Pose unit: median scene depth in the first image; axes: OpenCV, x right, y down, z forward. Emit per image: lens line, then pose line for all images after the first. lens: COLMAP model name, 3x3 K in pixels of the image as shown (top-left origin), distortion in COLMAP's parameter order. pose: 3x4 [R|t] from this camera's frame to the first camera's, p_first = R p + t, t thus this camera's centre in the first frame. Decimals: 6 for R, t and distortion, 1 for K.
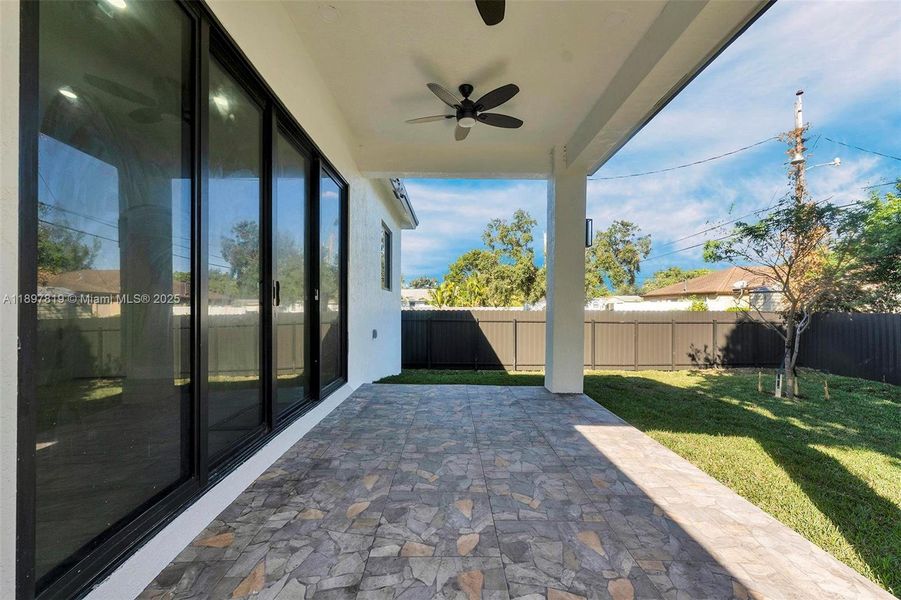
lens RADIAL K [[390.3, 0, 466.0], [0, 390.3, 307.7], [0, 0, 1]] dist [0.020069, -0.003711]
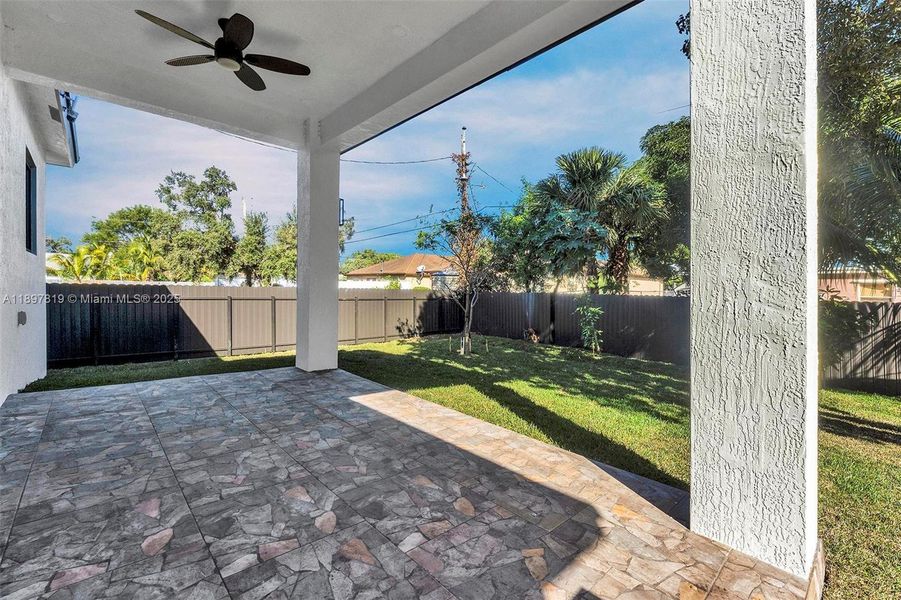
lens RADIAL K [[390.3, 0, 456.1], [0, 390.3, 293.7], [0, 0, 1]] dist [0.020069, -0.003711]
pose [[0.758704, 0.005207, 0.651414, -0.149924], [-0.019367, 0.999706, 0.014566, 0.001169], [-0.651147, -0.023667, 0.758583, 0.018305]]
